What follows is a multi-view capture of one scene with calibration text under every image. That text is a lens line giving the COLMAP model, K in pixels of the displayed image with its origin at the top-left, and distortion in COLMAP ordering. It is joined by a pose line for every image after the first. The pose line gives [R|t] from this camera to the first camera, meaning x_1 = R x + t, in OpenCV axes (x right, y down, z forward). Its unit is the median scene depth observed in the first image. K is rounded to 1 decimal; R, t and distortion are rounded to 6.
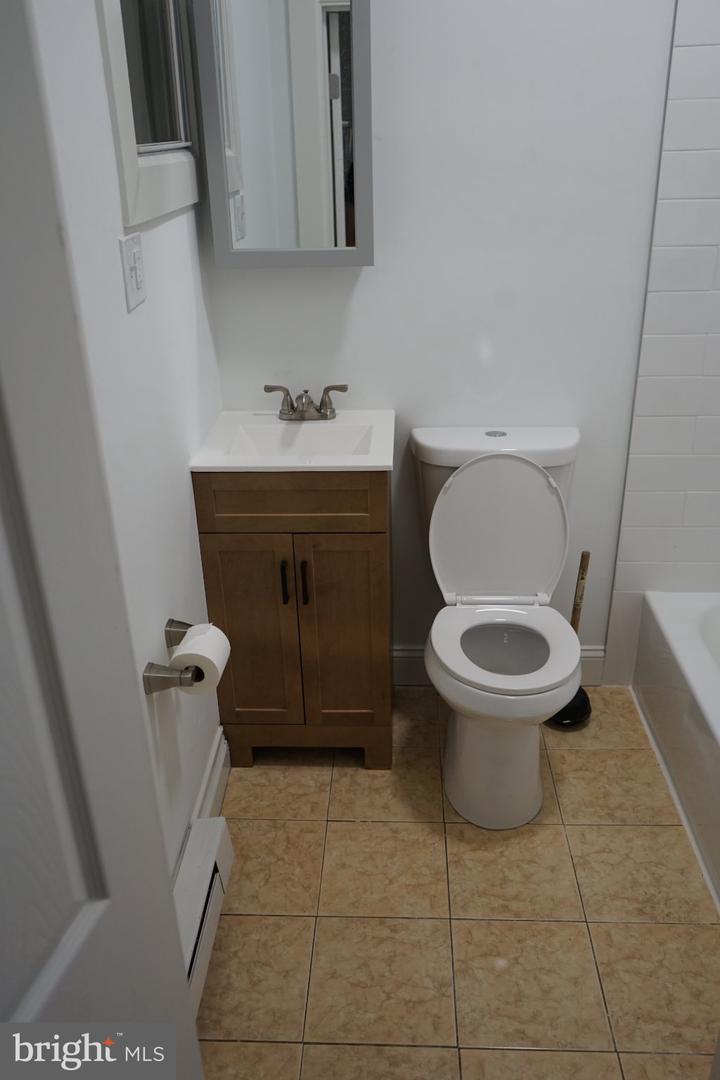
lens RADIAL K [[858.6, 0, 359.7], [0, 858.6, 537.6], [0, 0, 1]] dist [-0.018597, 0.027549]
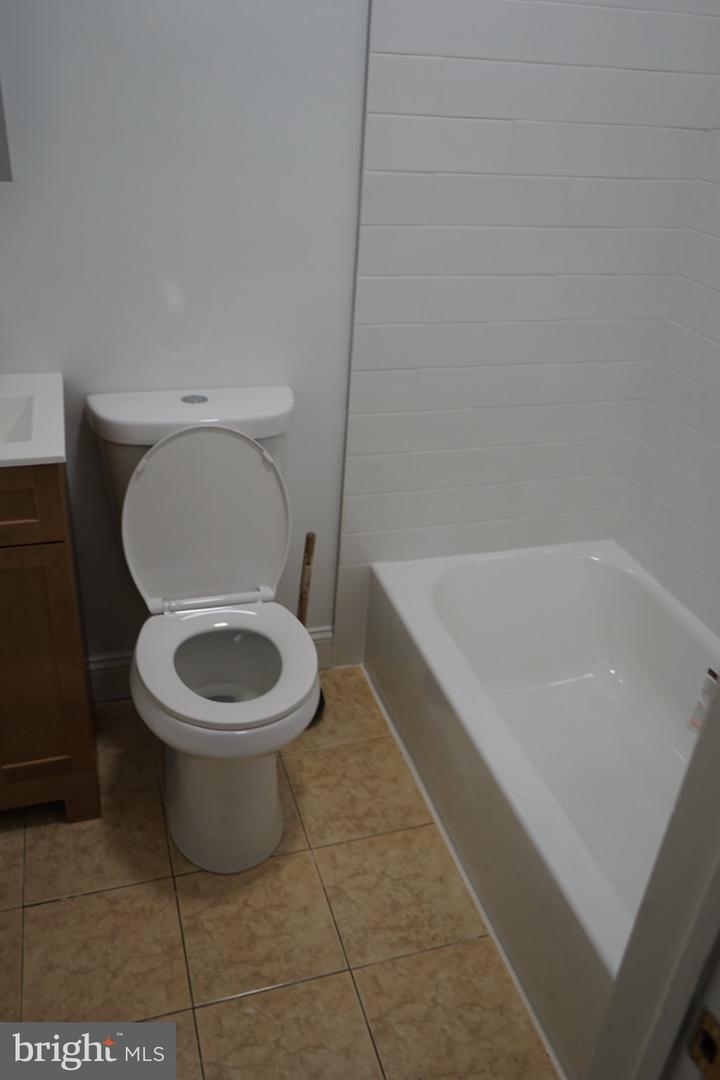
lens RADIAL K [[858.6, 0, 350.3], [0, 858.6, 537.2], [0, 0, 1]] dist [-0.018597, 0.027549]
pose [[0.938611, -0.095729, 0.331430, 0.015481], [0.066305, 0.992876, 0.099003, -0.062555], [-0.338546, -0.070950, 0.938271, 0.179023]]
